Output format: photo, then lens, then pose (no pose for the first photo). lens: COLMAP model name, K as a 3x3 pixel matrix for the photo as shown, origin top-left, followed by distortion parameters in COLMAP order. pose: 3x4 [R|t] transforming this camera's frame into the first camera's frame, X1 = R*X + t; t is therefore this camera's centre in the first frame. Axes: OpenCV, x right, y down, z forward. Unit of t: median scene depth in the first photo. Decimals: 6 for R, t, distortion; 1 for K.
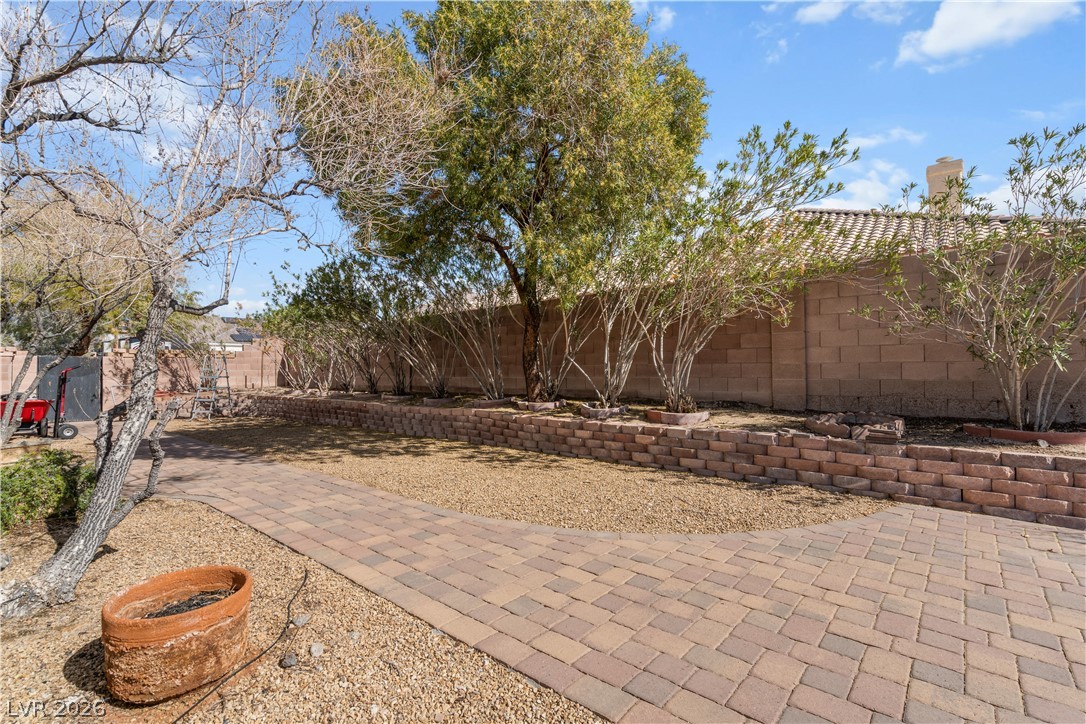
lens RADIAL K [[496.3, 0, 537.4], [0, 496.3, 362.2], [0, 0, 1]] dist [-0.005275, 0.002010]
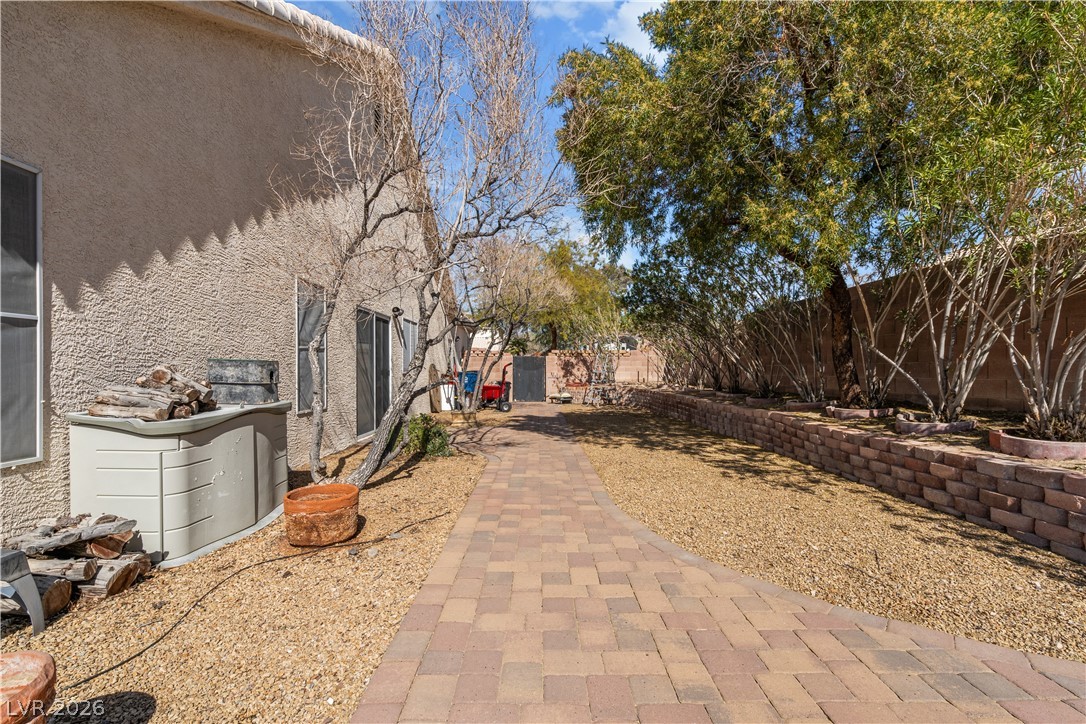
lens RADIAL K [[496.3, 0, 544.2], [0, 496.3, 371.4], [0, 0, 1]] dist [-0.005275, 0.002010]
pose [[0.665916, 0.012810, -0.745917, 0.399890], [0.005004, 0.999753, 0.021636, 0.001970], [0.746010, -0.018140, 0.665688, 0.159263]]
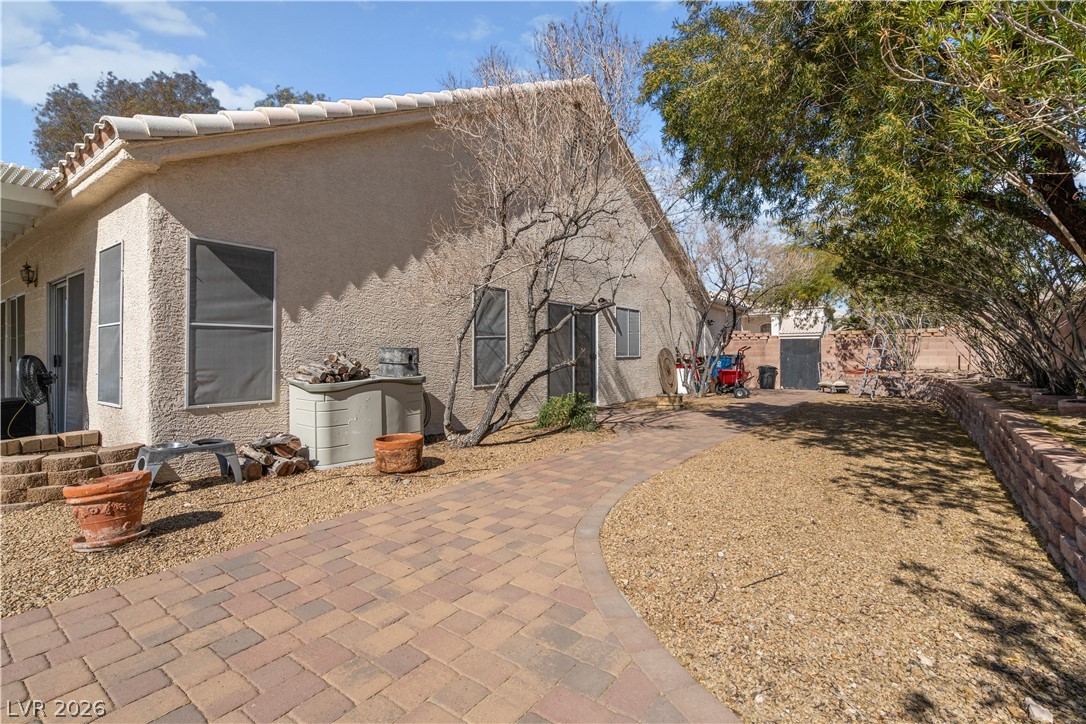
lens RADIAL K [[496.3, 0, 548.3], [0, 496.3, 344.8], [0, 0, 1]] dist [-0.005275, 0.002010]
pose [[0.083264, -0.007989, -0.996495, 0.687514], [0.016173, 0.999847, -0.006664, 0.005528], [0.996396, -0.015562, 0.083380, 0.567520]]
